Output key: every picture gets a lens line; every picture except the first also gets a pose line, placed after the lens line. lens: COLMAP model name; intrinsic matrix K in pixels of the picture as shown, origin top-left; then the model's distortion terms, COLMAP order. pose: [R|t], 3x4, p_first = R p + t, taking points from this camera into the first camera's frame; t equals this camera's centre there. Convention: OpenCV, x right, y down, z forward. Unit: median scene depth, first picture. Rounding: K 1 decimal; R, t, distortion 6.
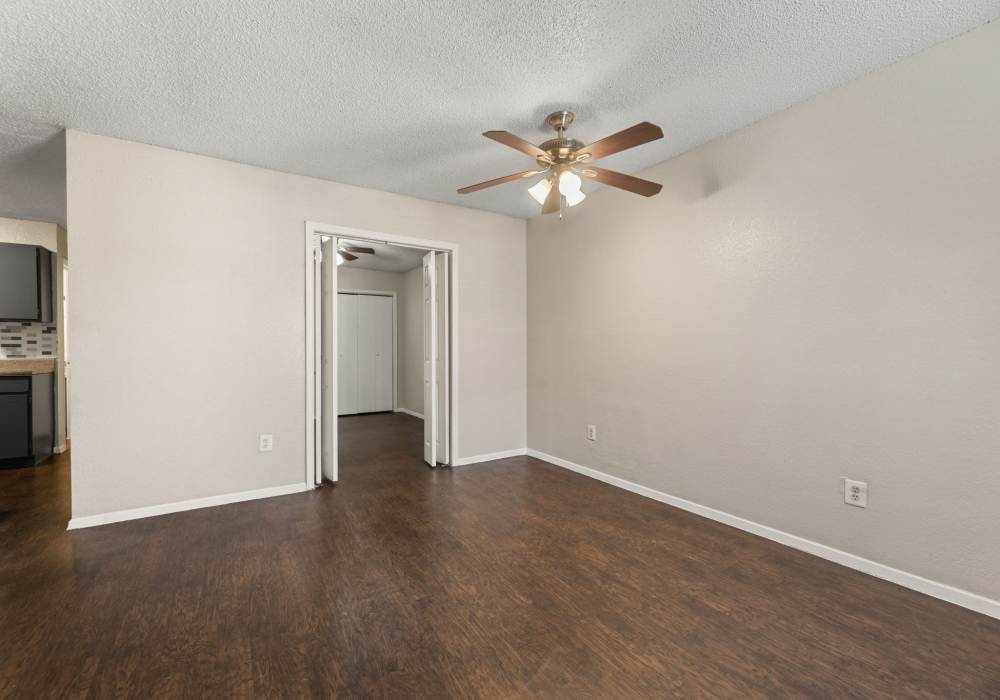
lens RADIAL K [[426.7, 0, 499.4], [0, 426.7, 351.5], [0, 0, 1]] dist [-0.007510, 0.000196]
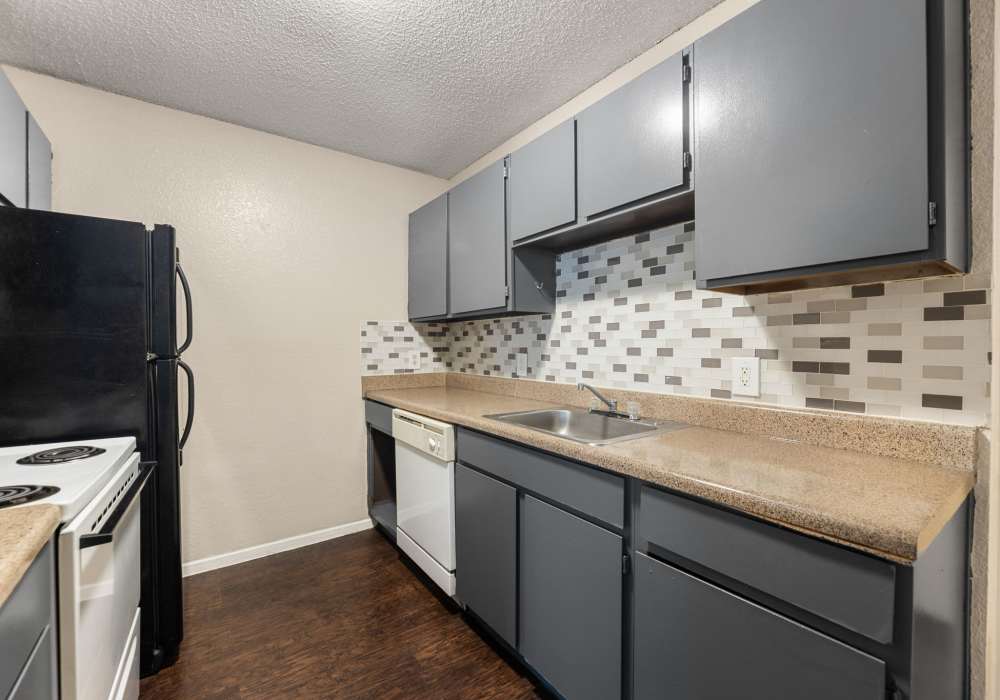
lens RADIAL K [[426.7, 0, 492.0], [0, 426.7, 353.4], [0, 0, 1]] dist [-0.007510, 0.000196]
pose [[0.051339, 0.016086, -0.998552, -0.875759], [-0.005322, 0.999860, 0.015834, -0.027576], [0.998667, 0.004501, 0.051417, 0.760374]]
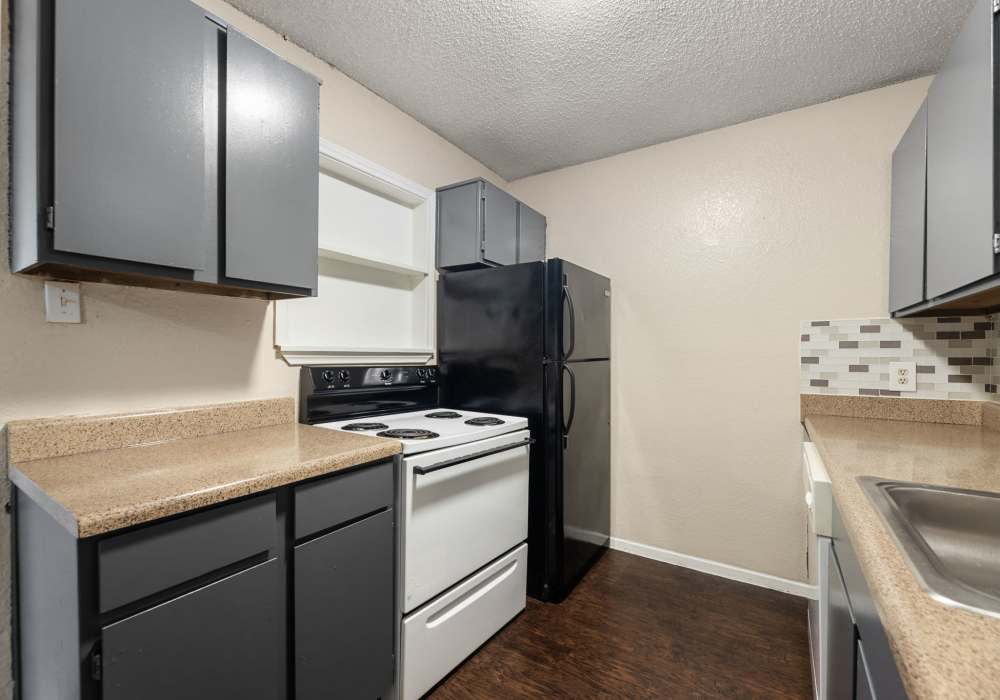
lens RADIAL K [[426.7, 0, 494.5], [0, 426.7, 359.2], [0, 0, 1]] dist [-0.007510, 0.000196]
pose [[-0.920611, -0.004053, -0.390459, -1.012248], [-0.011424, 0.999798, 0.016556, -0.025886], [0.390313, 0.019703, -0.920471, 0.910260]]
